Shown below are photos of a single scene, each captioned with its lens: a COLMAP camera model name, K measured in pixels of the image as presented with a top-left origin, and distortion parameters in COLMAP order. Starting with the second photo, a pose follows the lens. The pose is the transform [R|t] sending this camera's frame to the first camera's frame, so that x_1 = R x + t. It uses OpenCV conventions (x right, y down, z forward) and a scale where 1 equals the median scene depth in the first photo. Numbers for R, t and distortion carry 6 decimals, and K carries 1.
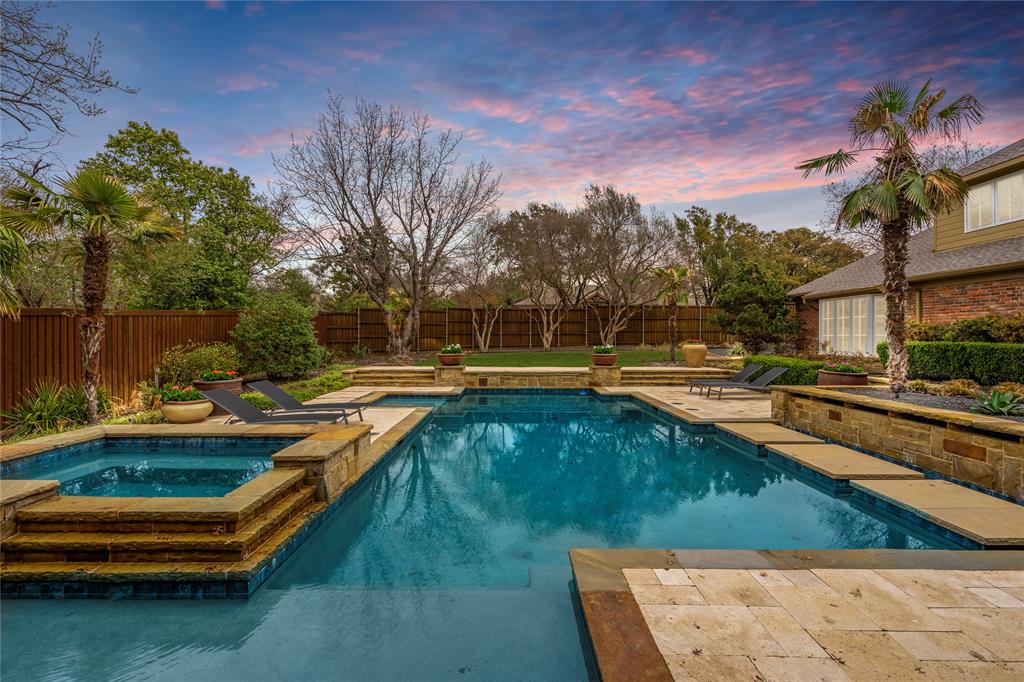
lens RADIAL K [[471.6, 0, 513.8], [0, 471.6, 335.7], [0, 0, 1]] dist [-0.001165, 0.002097]
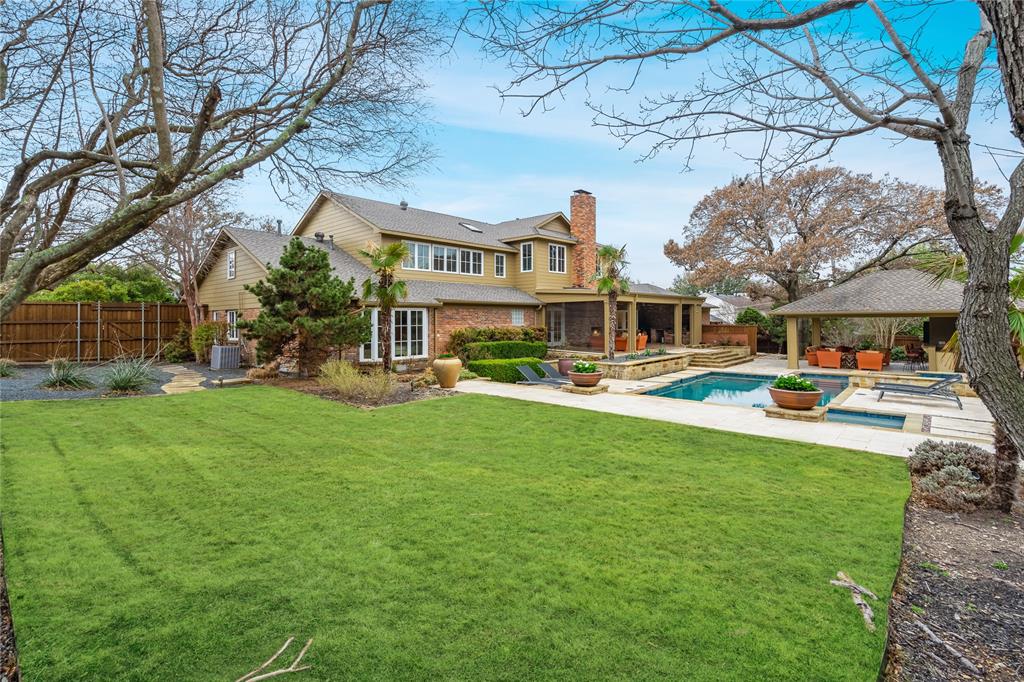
lens RADIAL K [[471.6, 0, 514.2], [0, 471.6, 316.3], [0, 0, 1]] dist [-0.001165, 0.002097]
pose [[-0.738821, 0.007644, 0.673859, -0.282536], [0.003443, 0.999965, -0.007569, -0.053506], [-0.673893, -0.003272, -0.738822, 1.720111]]
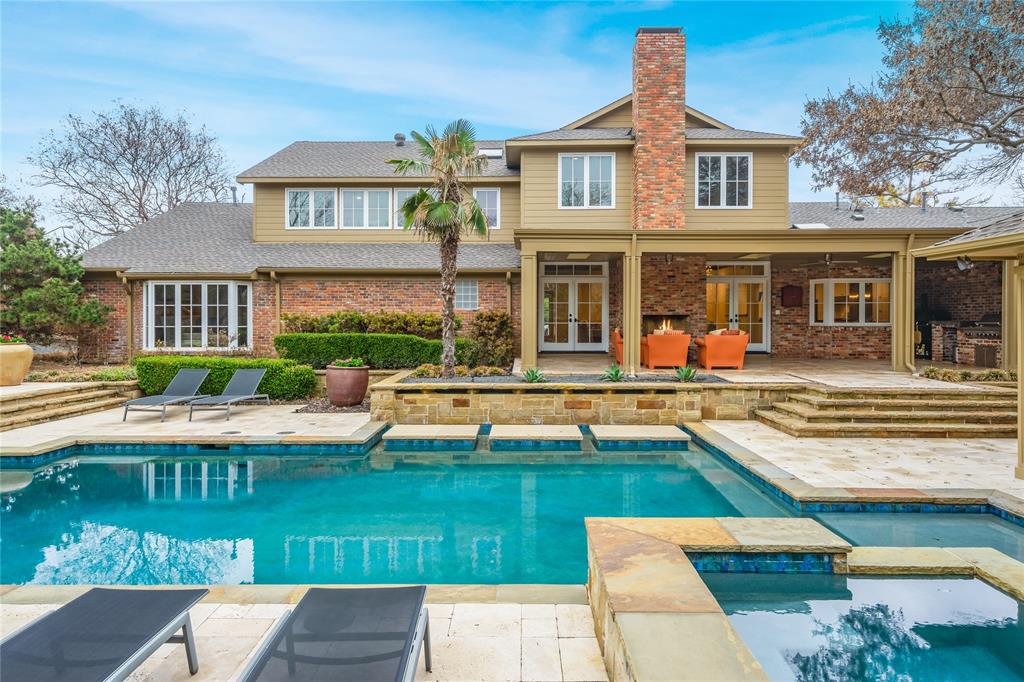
lens RADIAL K [[617.4, 0, 514.5], [0, 617.4, 324.6], [0, 0, 1]] dist [0.007526, -0.003581]
pose [[0.019644, -0.008883, 0.999768, -0.401453], [-0.003735, 0.999953, 0.008958, -0.016517], [-0.999800, -0.003911, 0.019610, 0.420928]]
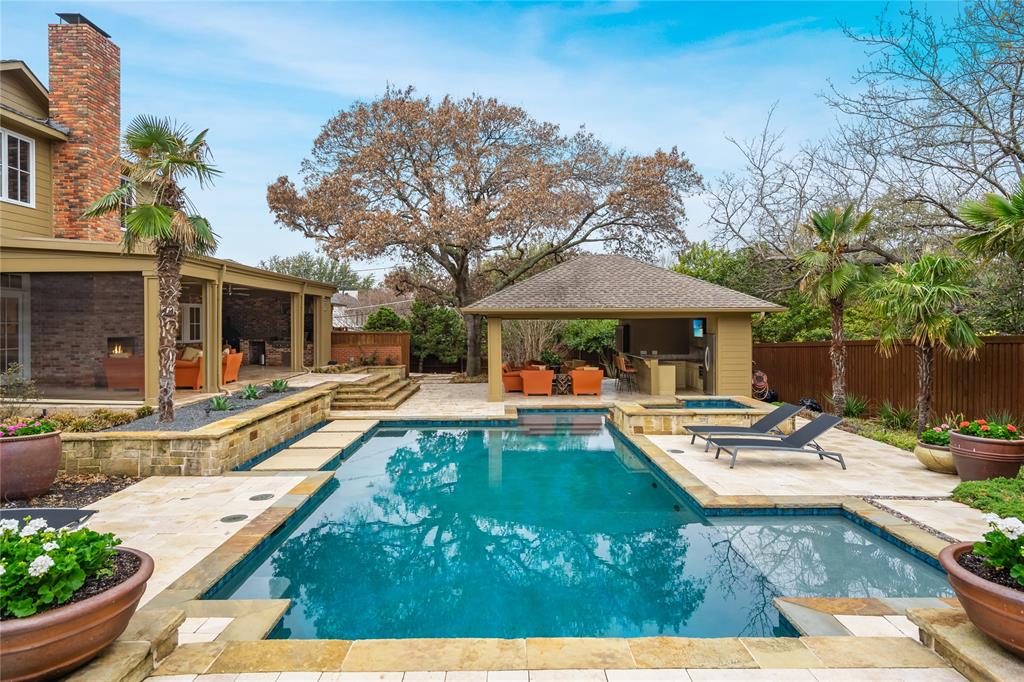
lens RADIAL K [[606.1, 0, 510.0], [0, 606.1, 326.9], [0, 0, 1]] dist [0.008301, 0.000926]
pose [[-0.999996, 0.002580, 0.001267, 0.038732], [0.002582, 0.999994, 0.002161, -0.042874], [-0.001262, 0.002165, -0.999997, 1.209472]]
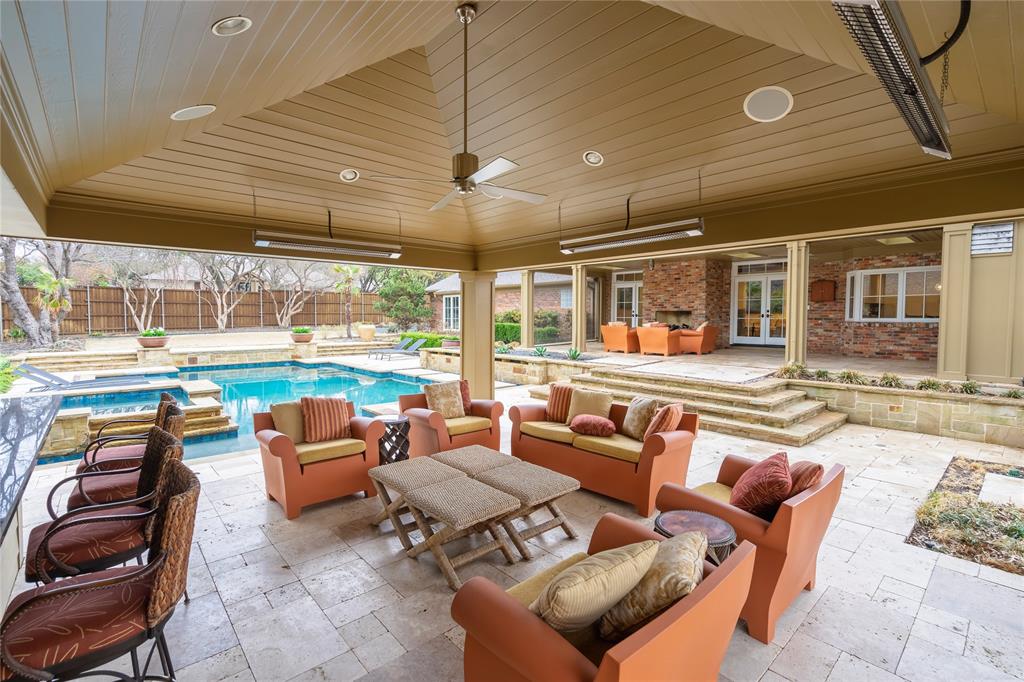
lens RADIAL K [[471.6, 0, 513.0], [0, 471.6, 335.2], [0, 0, 1]] dist [-0.001165, 0.002097]
pose [[0.754919, -0.025968, 0.655304, -0.226269], [-0.003536, 0.999040, 0.043662, -0.015879], [-0.655809, -0.035279, 0.754102, -0.367581]]
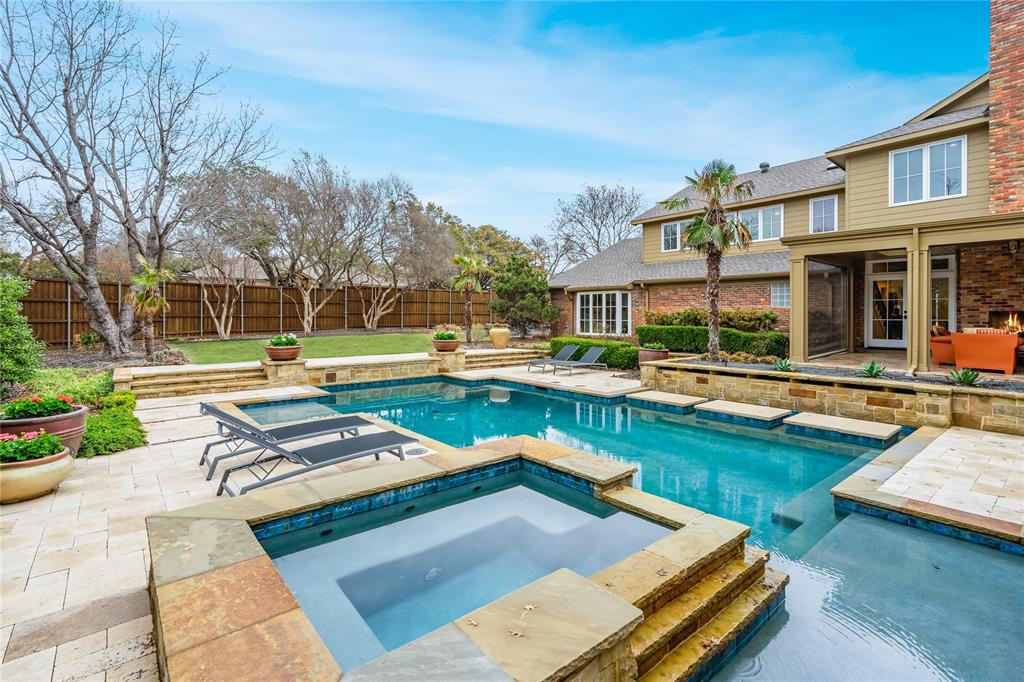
lens RADIAL K [[471.6, 0, 514.9], [0, 471.6, 323.1], [0, 0, 1]] dist [-0.001165, 0.002097]
pose [[0.767457, -0.011467, 0.640998, -0.358883], [-0.002483, 0.999779, 0.020858, -0.019977], [-0.641096, -0.017599, 0.767259, 0.121861]]
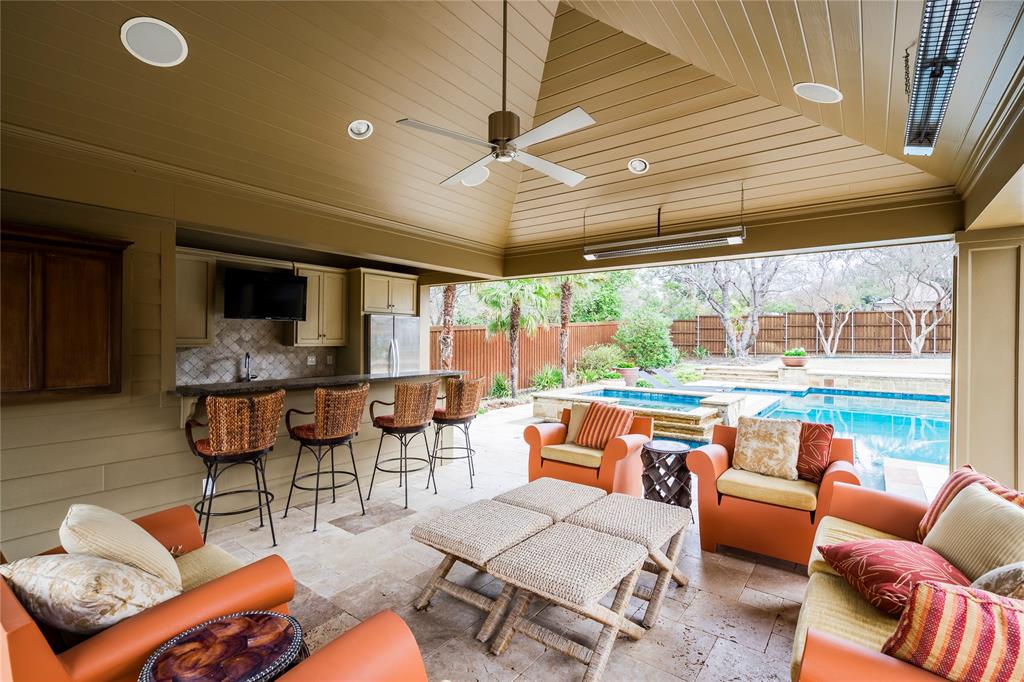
lens RADIAL K [[471.6, 0, 505.0], [0, 471.6, 334.0], [0, 0, 1]] dist [-0.001165, 0.002097]
pose [[0.784270, -0.001747, -0.620417, 0.024773], [-0.004365, 0.999956, -0.008333, -0.002668], [0.620404, 0.009243, 0.784228, -0.327749]]
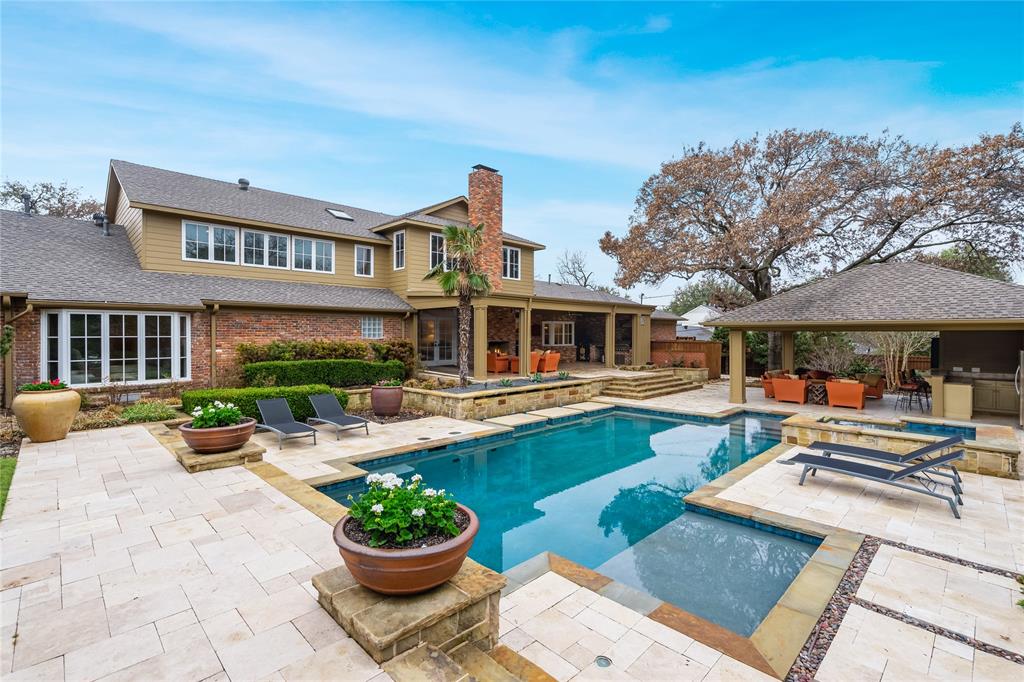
lens RADIAL K [[471.6, 0, 509.8], [0, 471.6, 333.5], [0, 0, 1]] dist [-0.001165, 0.002097]
pose [[-0.698896, -0.001840, 0.715221, -0.325949], [-0.004523, 0.999988, -0.001847, -0.046814], [-0.715209, -0.004526, -0.698896, 1.129948]]
